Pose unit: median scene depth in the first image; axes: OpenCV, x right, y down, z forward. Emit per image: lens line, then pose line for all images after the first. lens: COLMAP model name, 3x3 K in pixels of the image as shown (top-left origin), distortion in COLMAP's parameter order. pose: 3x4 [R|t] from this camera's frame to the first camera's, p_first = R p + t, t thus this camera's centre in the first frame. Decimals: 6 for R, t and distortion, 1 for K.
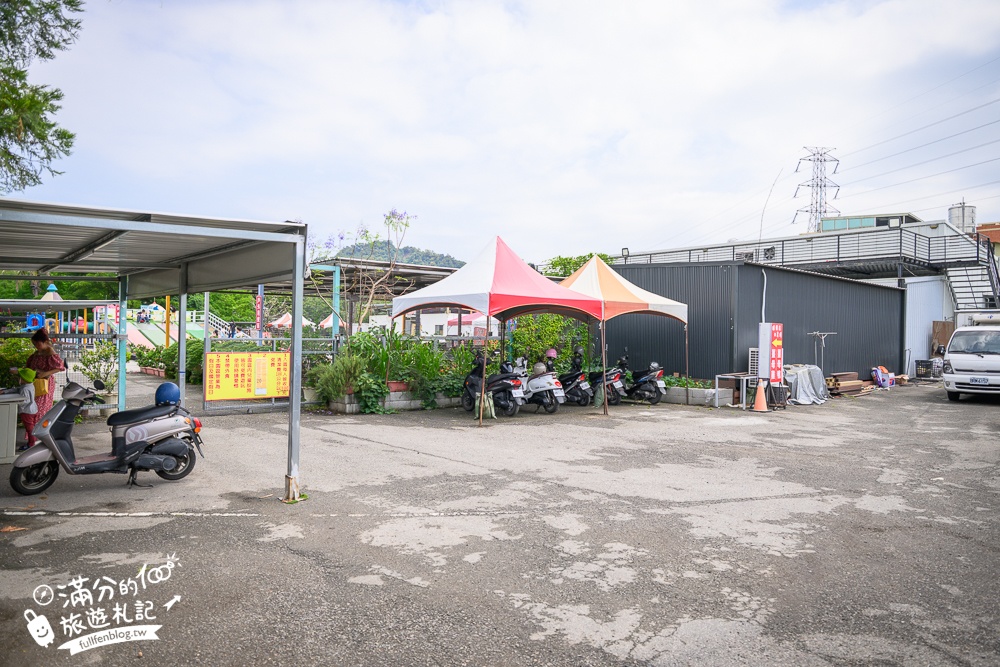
lens RADIAL K [[676.4, 0, 503.6], [0, 676.4, 335.1], [0, 0, 1]] dist [0.000022, 0.000630]
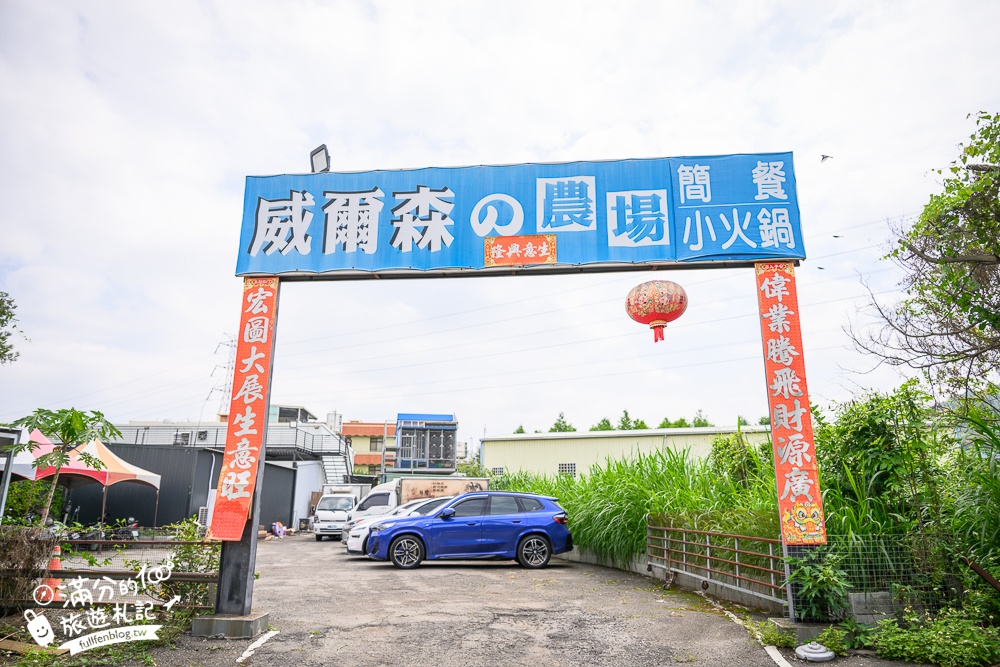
lens RADIAL K [[676.4, 0, 501.1], [0, 676.4, 336.5], [0, 0, 1]] dist [0.000022, 0.000630]
pose [[0.678626, 0.177264, 0.712773, -0.242727], [0.004603, 0.969394, -0.245467, 0.018591], [-0.734470, 0.169861, 0.657040, -0.406330]]
